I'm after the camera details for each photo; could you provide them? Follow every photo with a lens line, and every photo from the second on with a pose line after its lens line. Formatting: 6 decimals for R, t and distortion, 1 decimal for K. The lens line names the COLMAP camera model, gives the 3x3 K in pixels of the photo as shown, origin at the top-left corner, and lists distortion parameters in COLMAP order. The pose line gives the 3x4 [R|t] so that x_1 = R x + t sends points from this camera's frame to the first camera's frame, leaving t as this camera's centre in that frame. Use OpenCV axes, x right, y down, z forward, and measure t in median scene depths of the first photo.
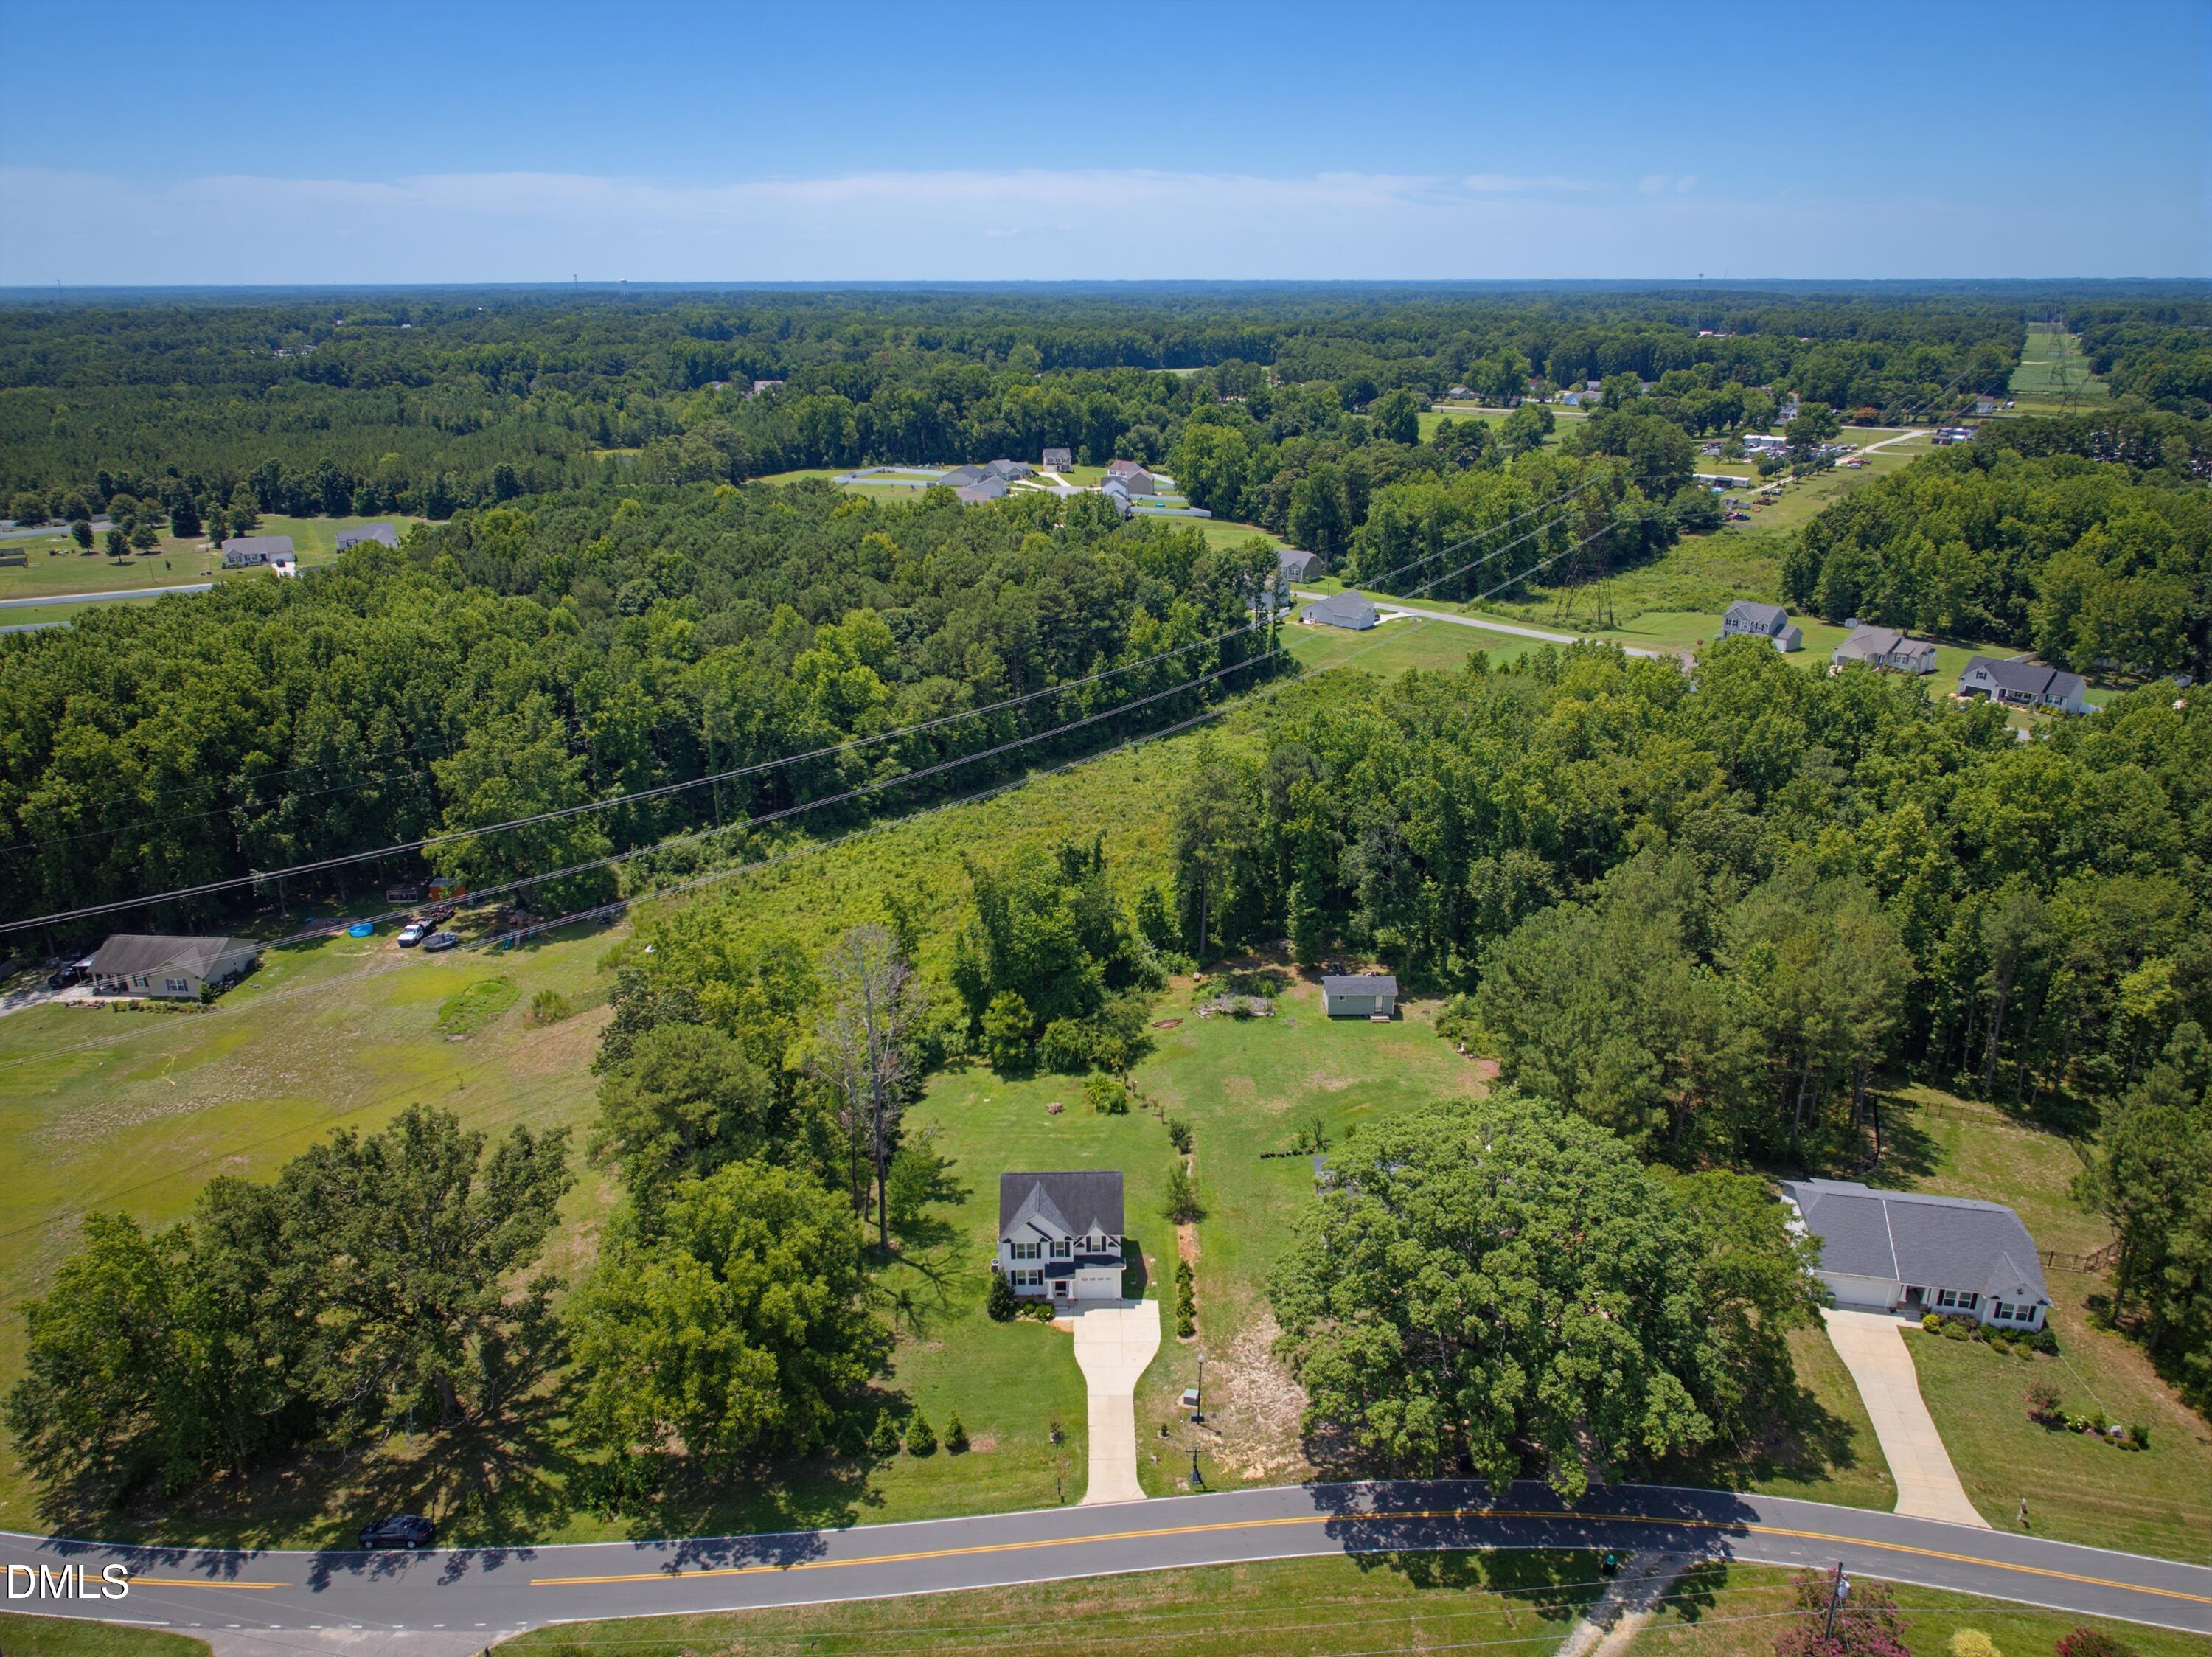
lens RADIAL K [[1507.4, 0, 1105.7], [0, 1507.4, 829.2], [0, 0, 1]] dist [0.003742, -0.007368]
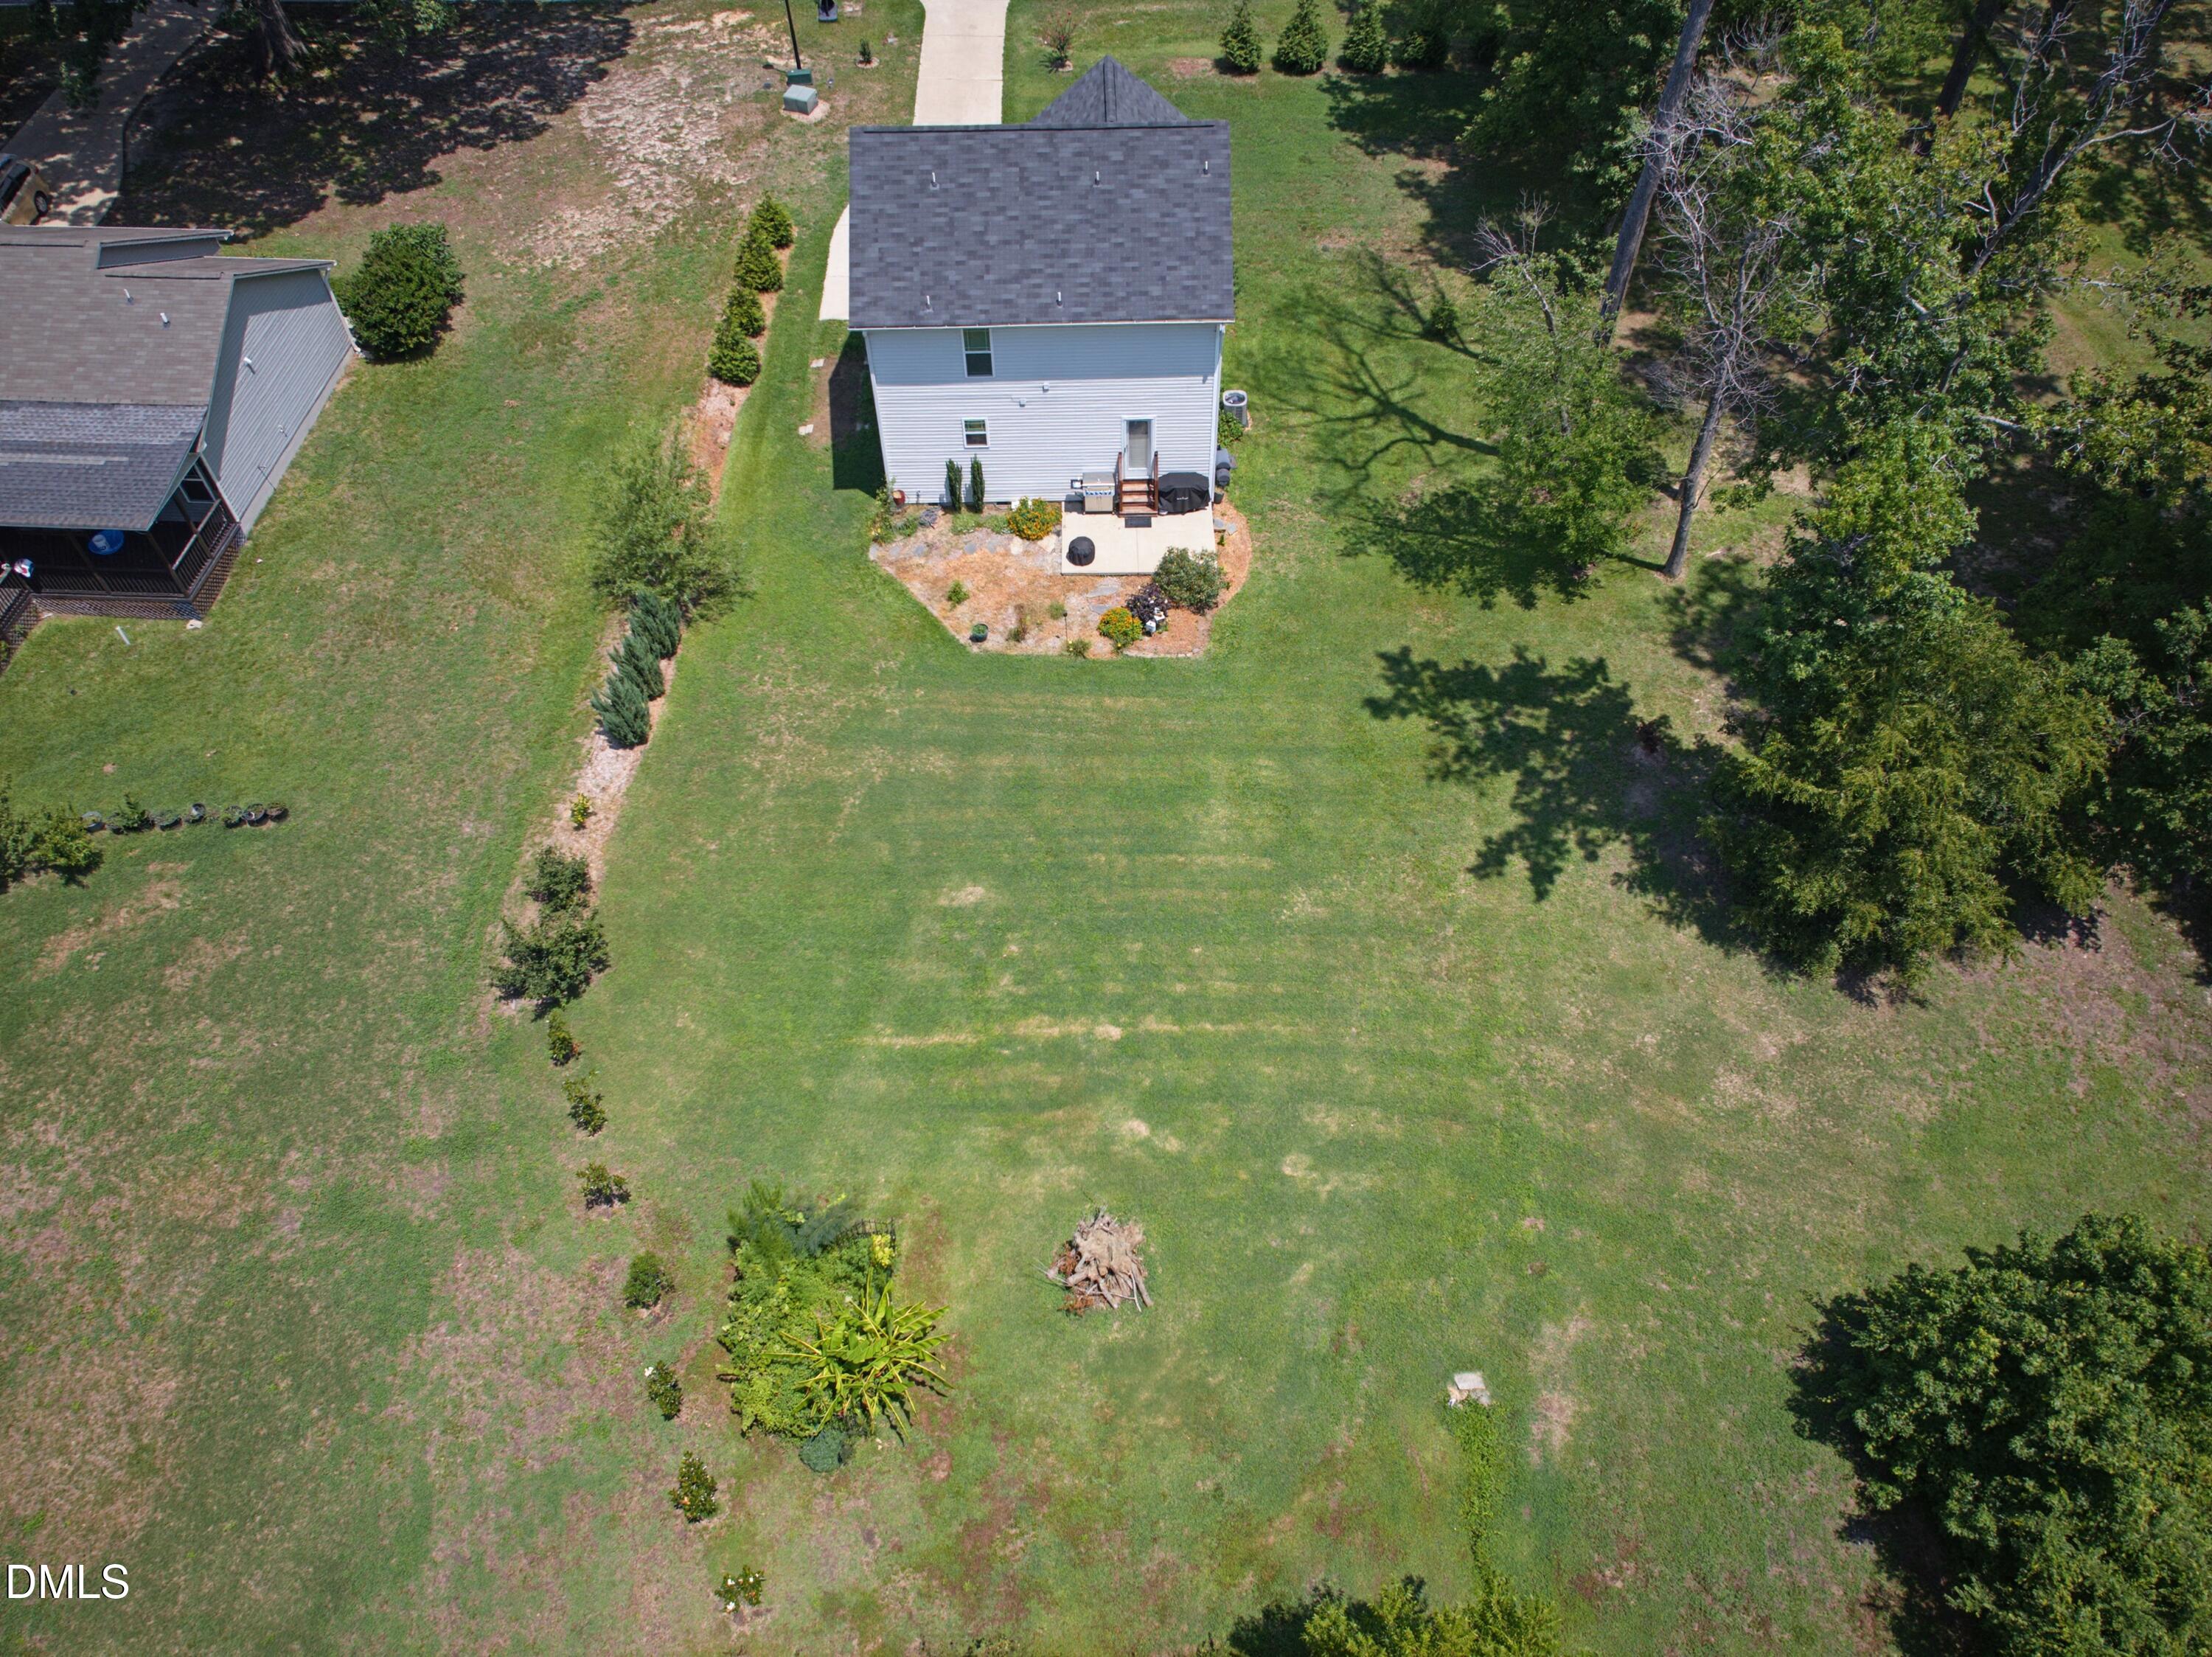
lens RADIAL K [[1507.4, 0, 1106.7], [0, 1507.4, 824.4], [0, 0, 1]] dist [0.003742, -0.007368]
pose [[-0.999971, 0.005323, 0.005487, -0.032980], [0.006926, 0.327193, 0.944932, -0.020146], [0.003234, 0.944942, -0.327221, 0.933424]]
